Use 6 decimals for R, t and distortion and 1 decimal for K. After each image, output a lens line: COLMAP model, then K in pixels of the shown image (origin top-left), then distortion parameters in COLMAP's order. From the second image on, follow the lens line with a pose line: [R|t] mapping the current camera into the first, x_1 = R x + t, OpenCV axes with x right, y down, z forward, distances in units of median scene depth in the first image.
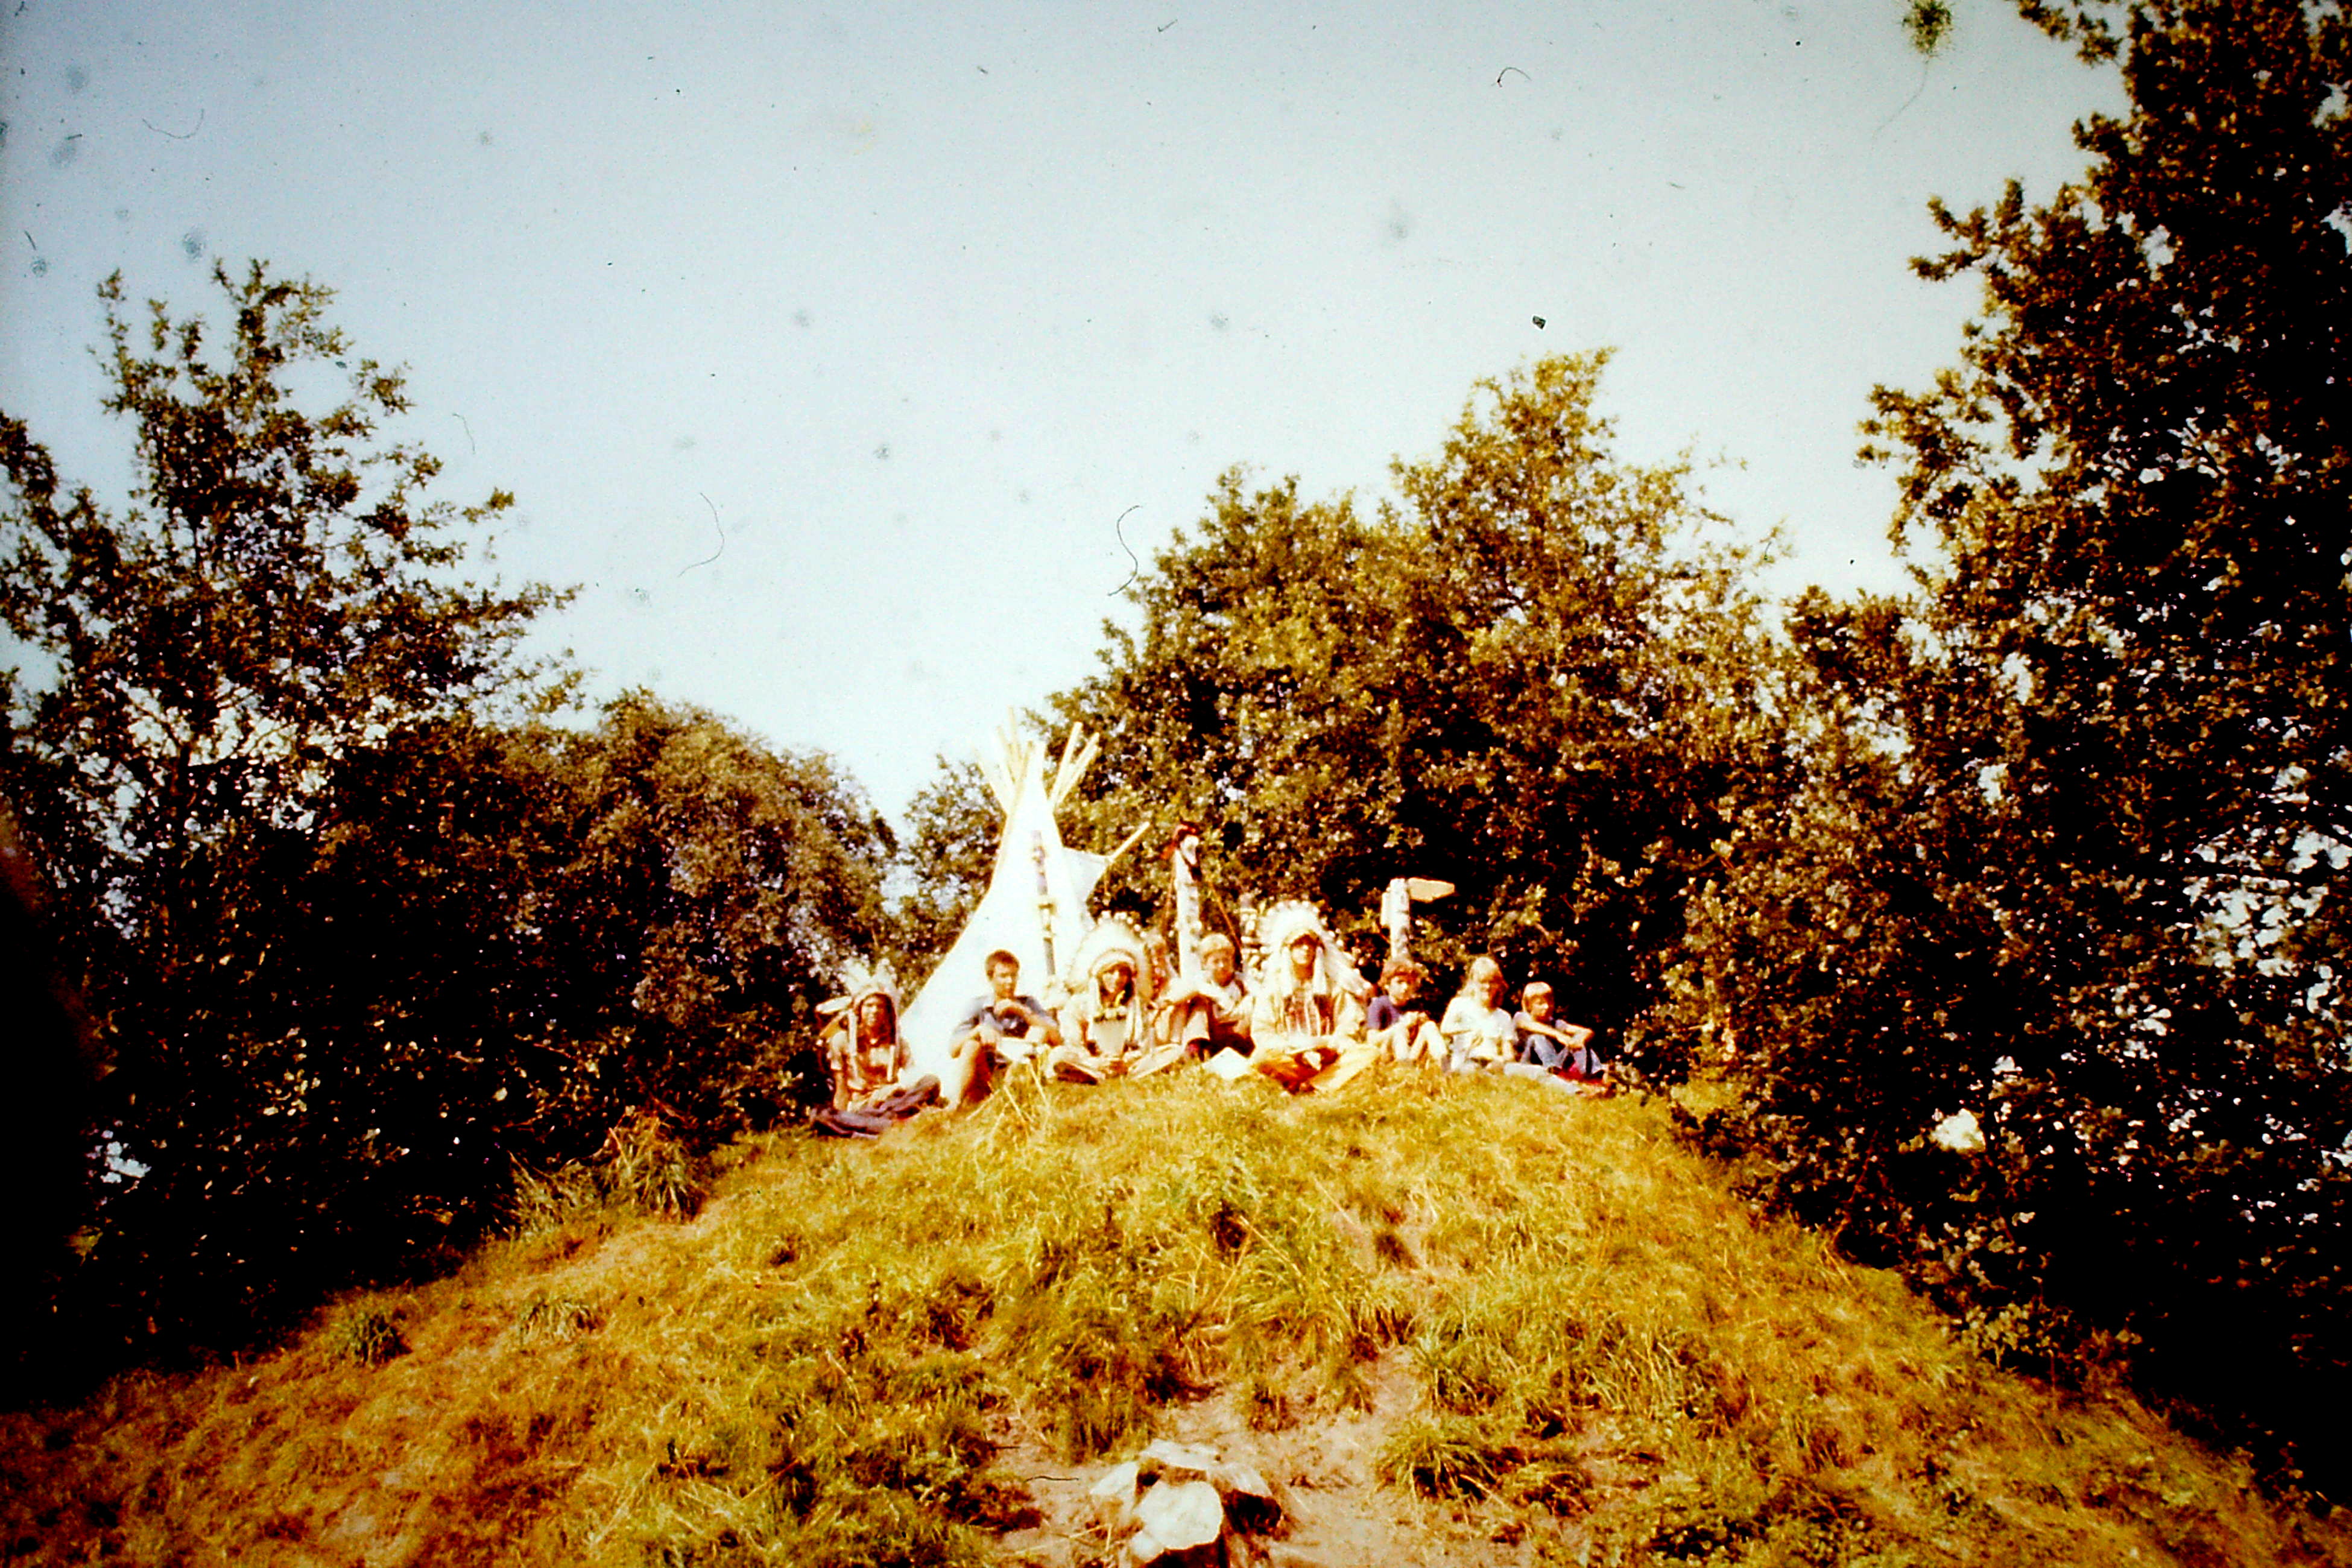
lens RADIAL K [[3820.7, 0, 1176.0], [0, 3820.7, 784.0], [0, 0, 1]] dist [-0.177465, -0.126965]
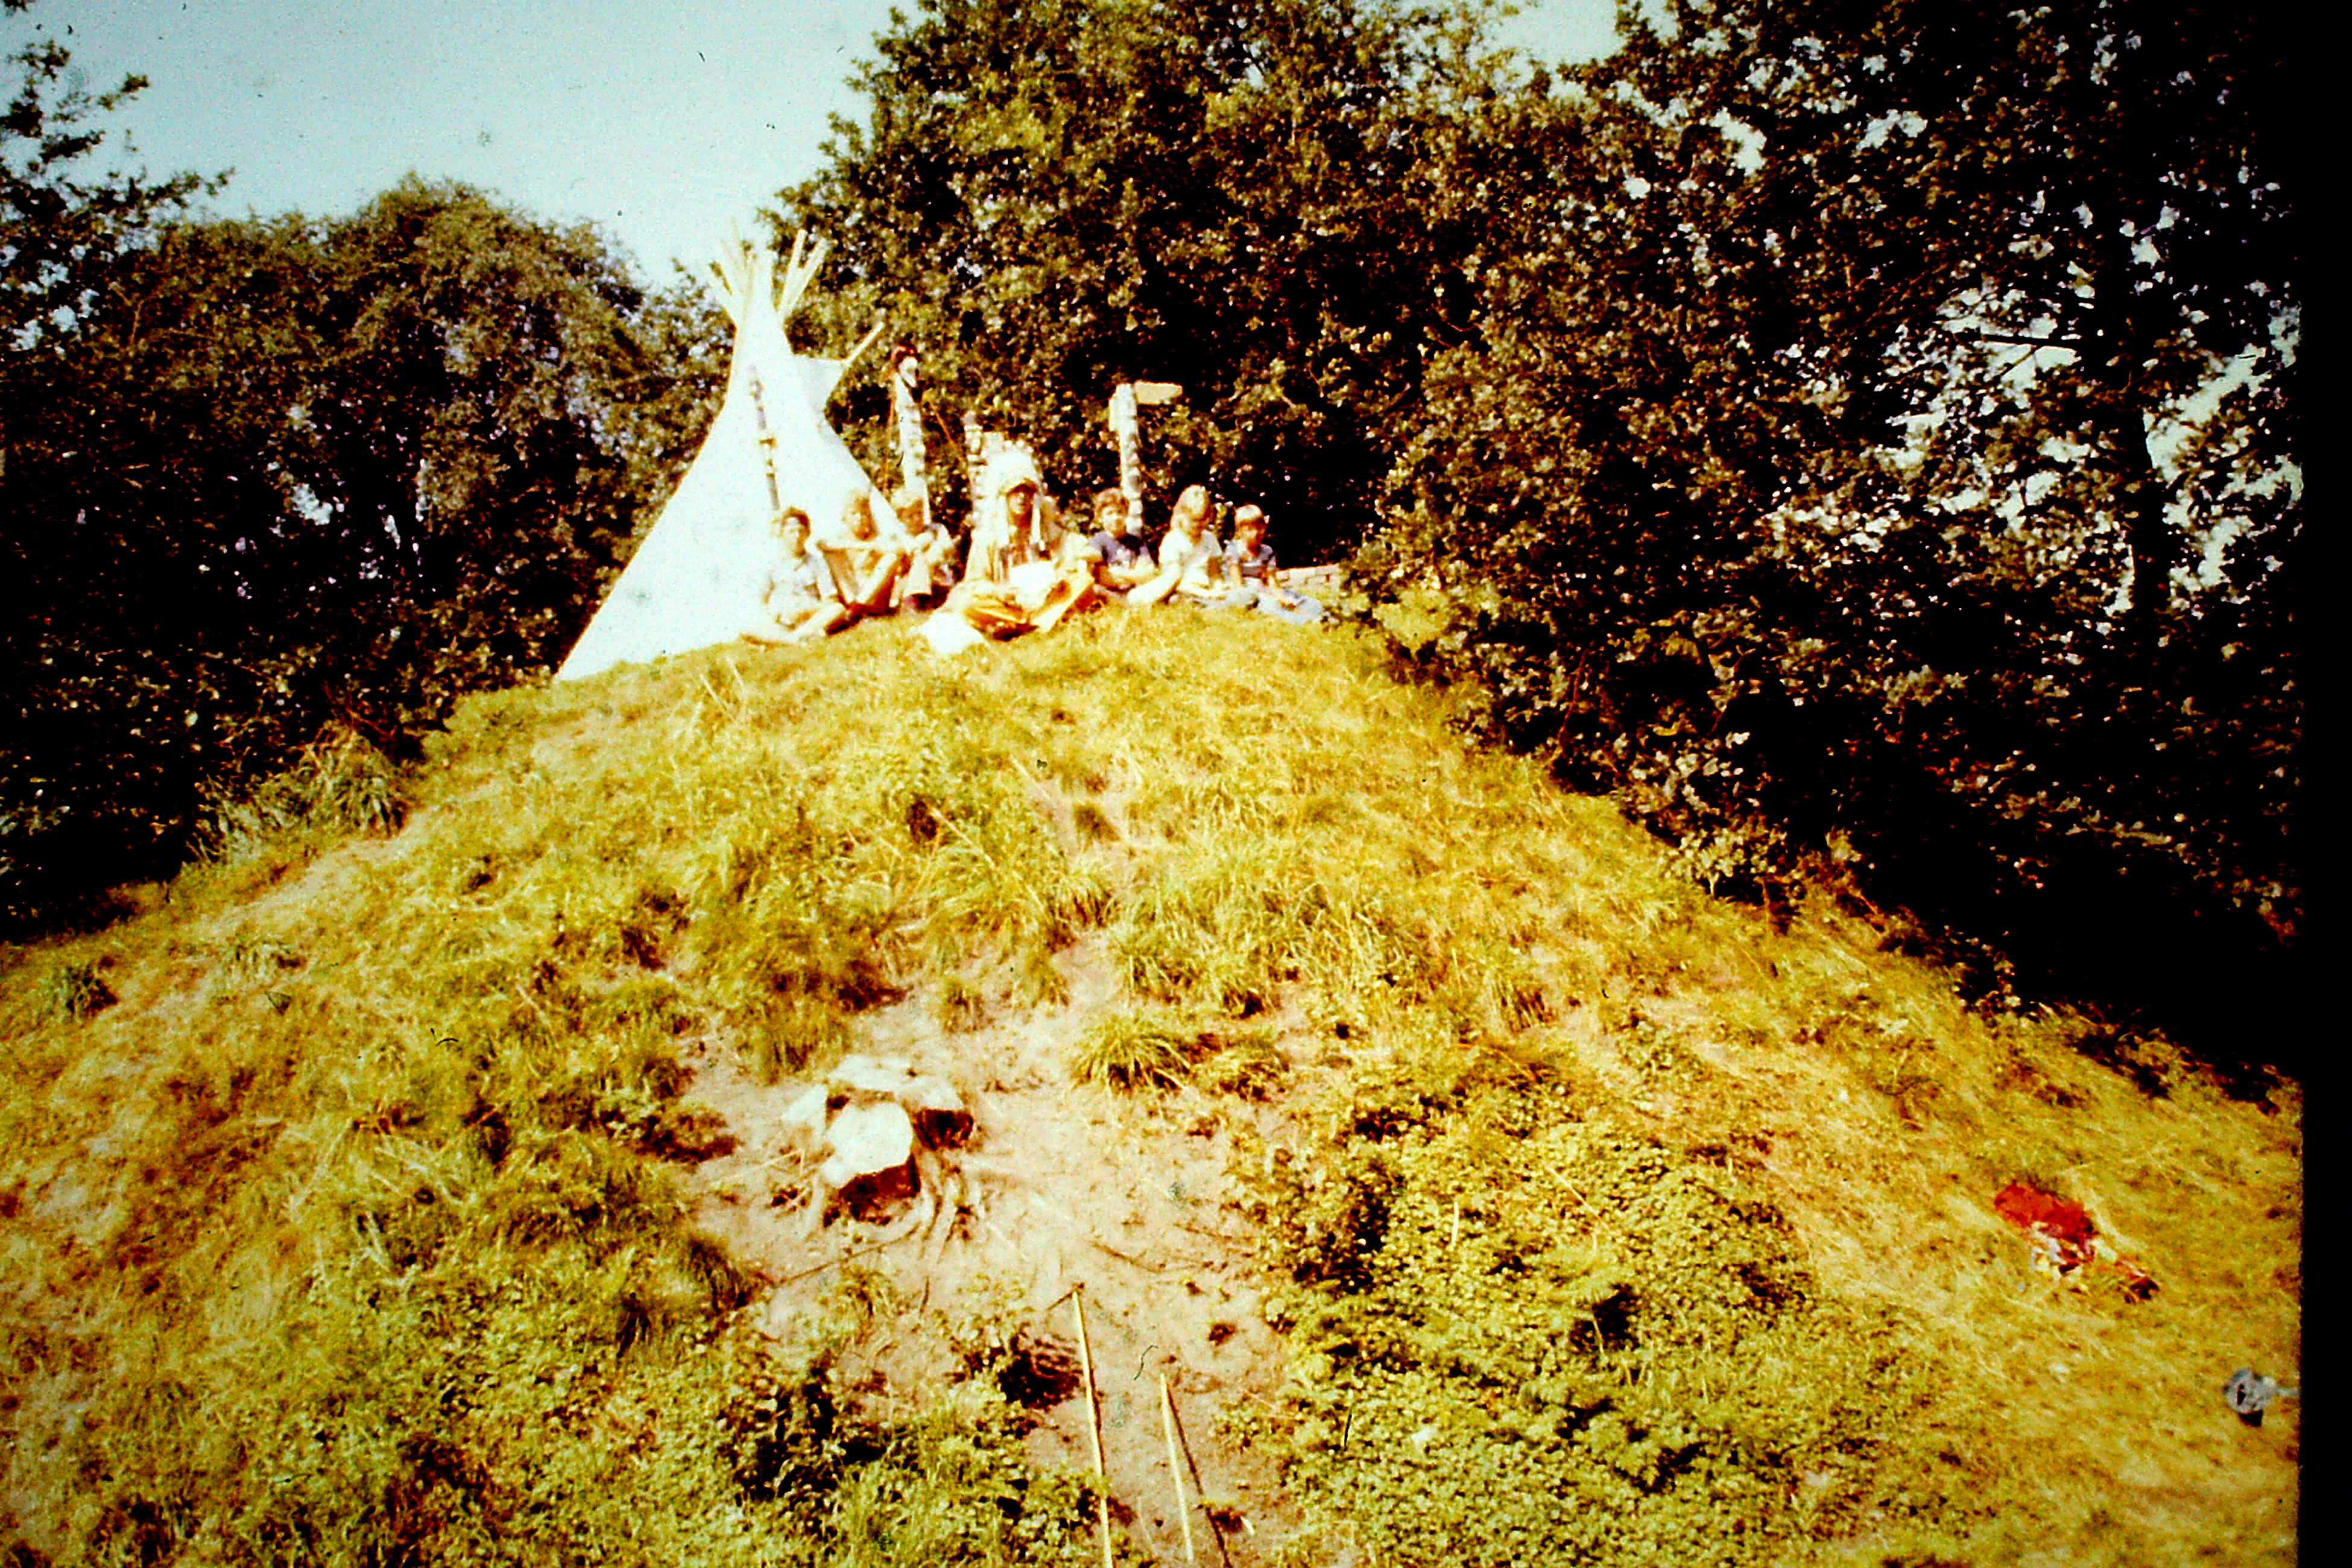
lens RADIAL K [[3820.7, 0, 1176.0], [0, 3820.7, 784.0], [0, 0, 1]] dist [-0.177465, -0.126965]
pose [[0.997766, -0.064879, 0.015936, 0.065000], [0.060754, 0.980386, 0.187489, -0.075959], [-0.027787, -0.186102, 0.982137, 0.019538]]
